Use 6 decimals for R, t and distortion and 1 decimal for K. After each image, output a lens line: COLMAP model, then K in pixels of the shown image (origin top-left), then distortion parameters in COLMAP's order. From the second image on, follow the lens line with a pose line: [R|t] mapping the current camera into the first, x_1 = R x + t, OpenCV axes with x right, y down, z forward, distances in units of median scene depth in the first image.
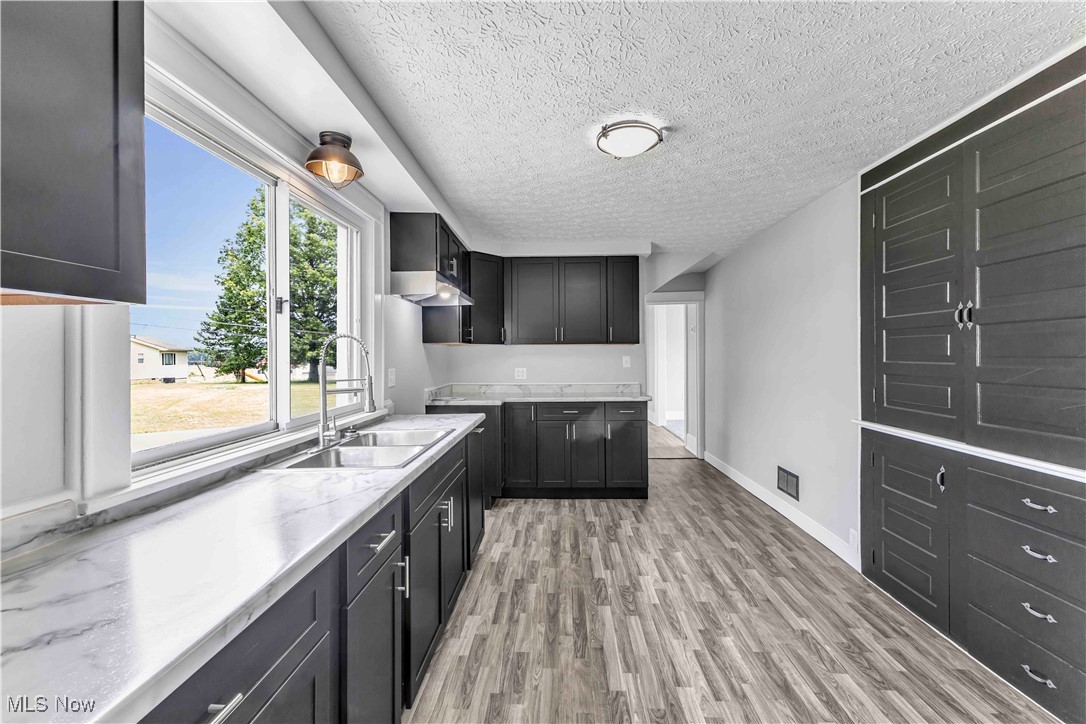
lens RADIAL K [[479.0, 0, 547.3], [0, 479.0, 356.7], [0, 0, 1]] dist [0.013481, 0.000021]
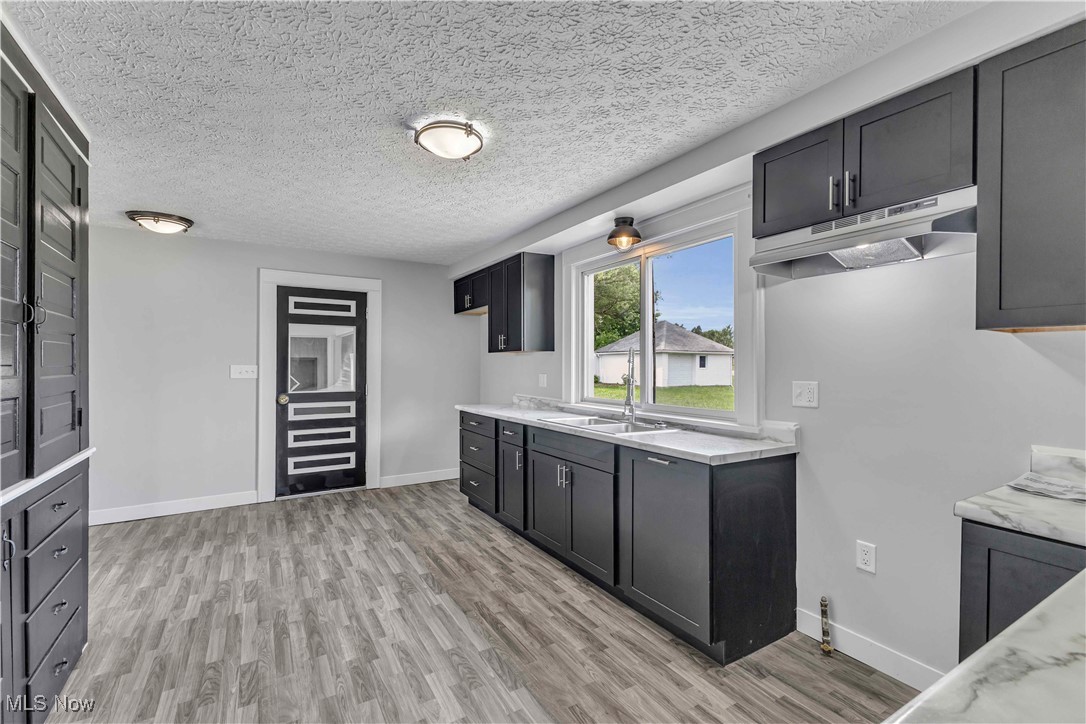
lens RADIAL K [[486.6, 0, 537.7], [0, 486.6, 361.6], [0, 0, 1]] dist [0.011706, 0.000085]
pose [[-0.849733, 0.003215, -0.527204, 0.445038], [0.001646, 0.999993, 0.003445, -0.008807], [0.527211, 0.002060, -0.849732, 1.590397]]
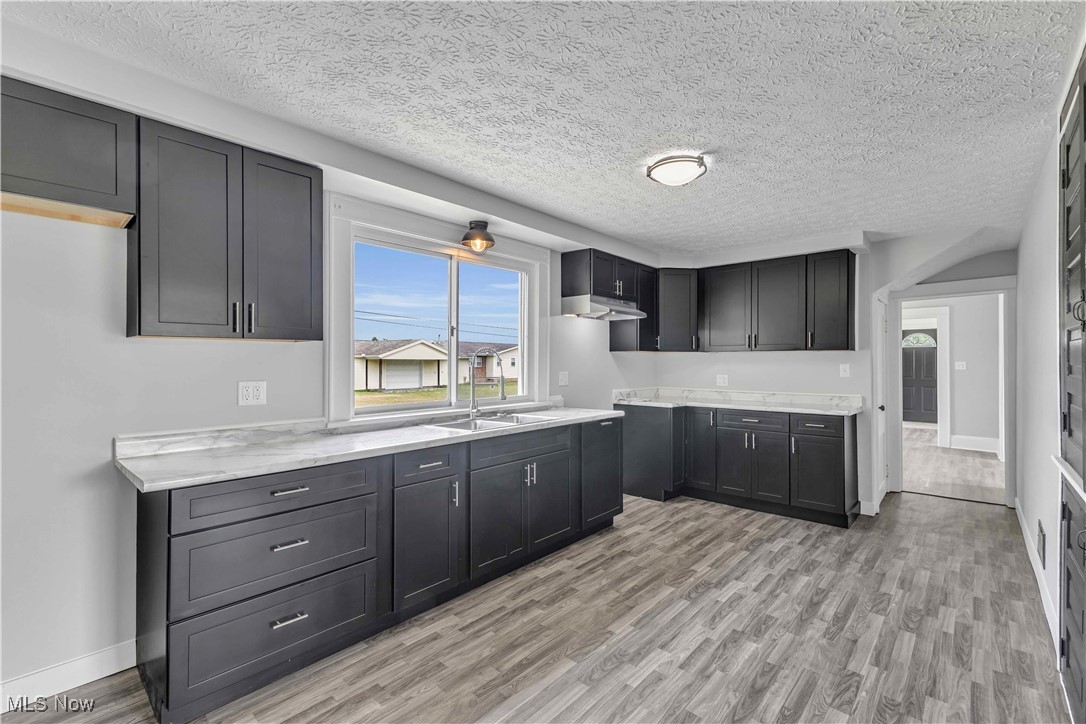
lens RADIAL K [[486.6, 0, 537.7], [0, 486.6, 361.6], [0, 0, 1]] dist [0.011706, 0.000085]
pose [[0.762404, 0.007474, -0.647058, 0.540068], [-0.008228, 0.999964, 0.001855, -0.005236], [0.647049, 0.003910, 0.762439, -0.061590]]
